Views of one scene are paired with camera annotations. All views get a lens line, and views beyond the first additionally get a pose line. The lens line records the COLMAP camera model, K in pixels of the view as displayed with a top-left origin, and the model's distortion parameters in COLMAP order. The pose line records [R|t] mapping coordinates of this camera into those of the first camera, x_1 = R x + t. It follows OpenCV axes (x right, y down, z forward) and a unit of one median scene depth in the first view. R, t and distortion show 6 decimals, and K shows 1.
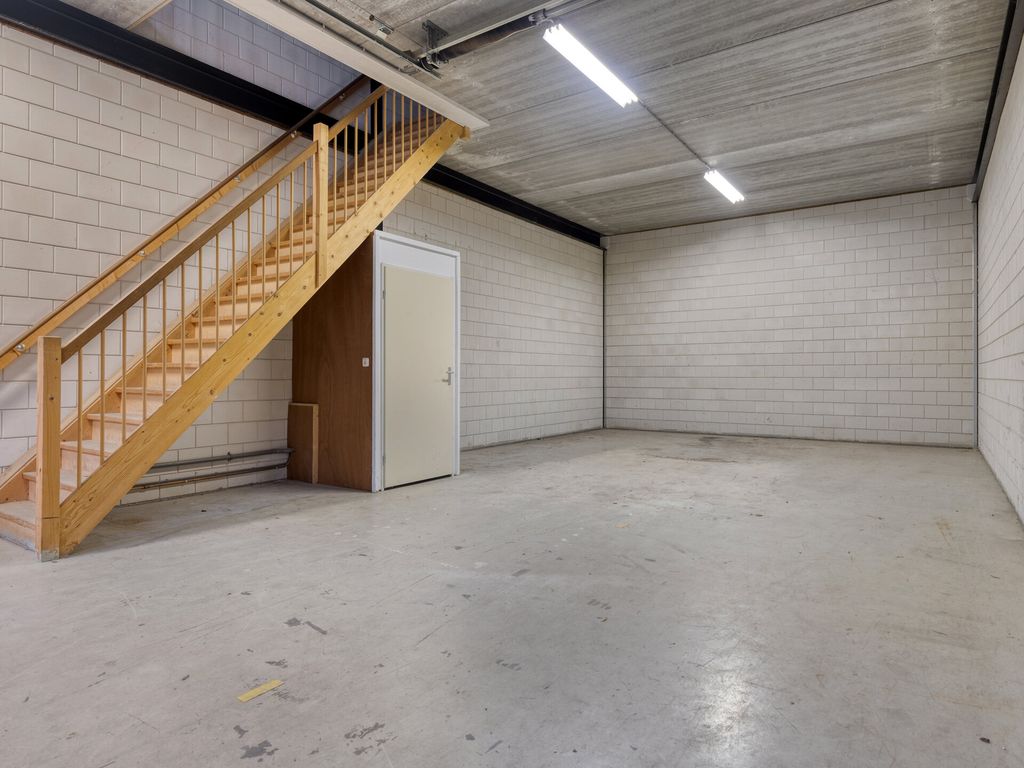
lens RADIAL K [[606.5, 0, 513.5], [0, 606.5, 379.1], [0, 0, 1]] dist [0.003577, -0.001730]
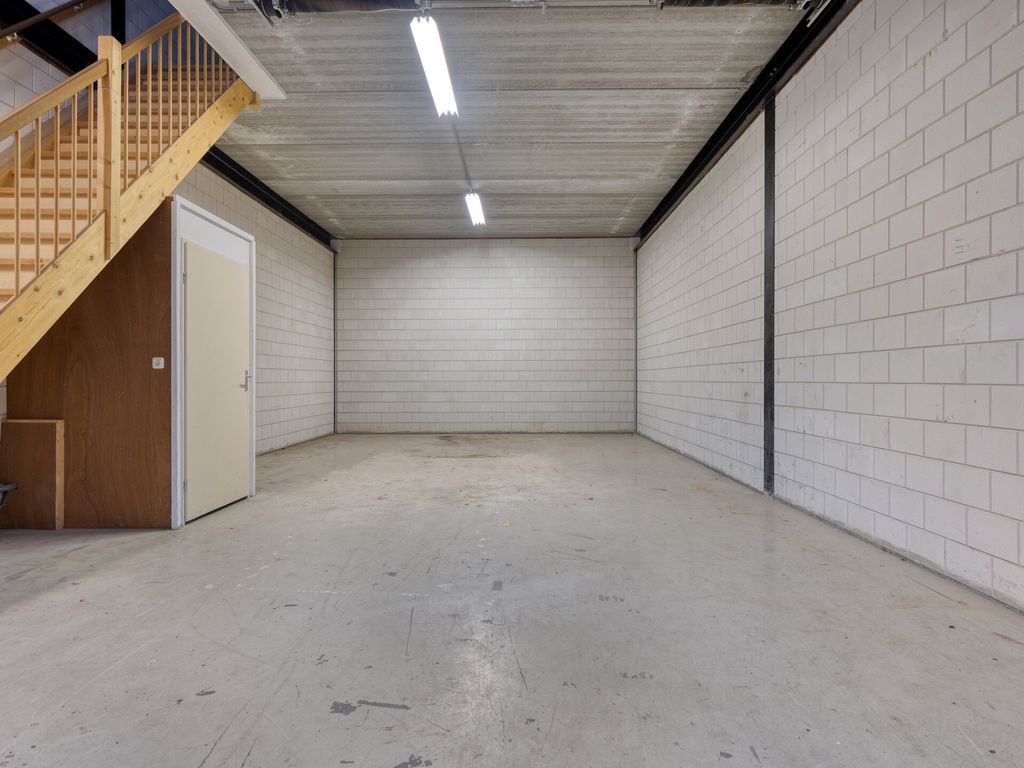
lens RADIAL K [[572.4, 0, 512.0], [0, 572.4, 384.0], [0, 0, 1]] dist [0.000969, -0.001601]
pose [[0.831967, -0.006727, 0.554785, -0.233862], [0.006596, 0.999976, 0.002235, 0.000375], [-0.554786, 0.001800, 0.831991, 0.120137]]
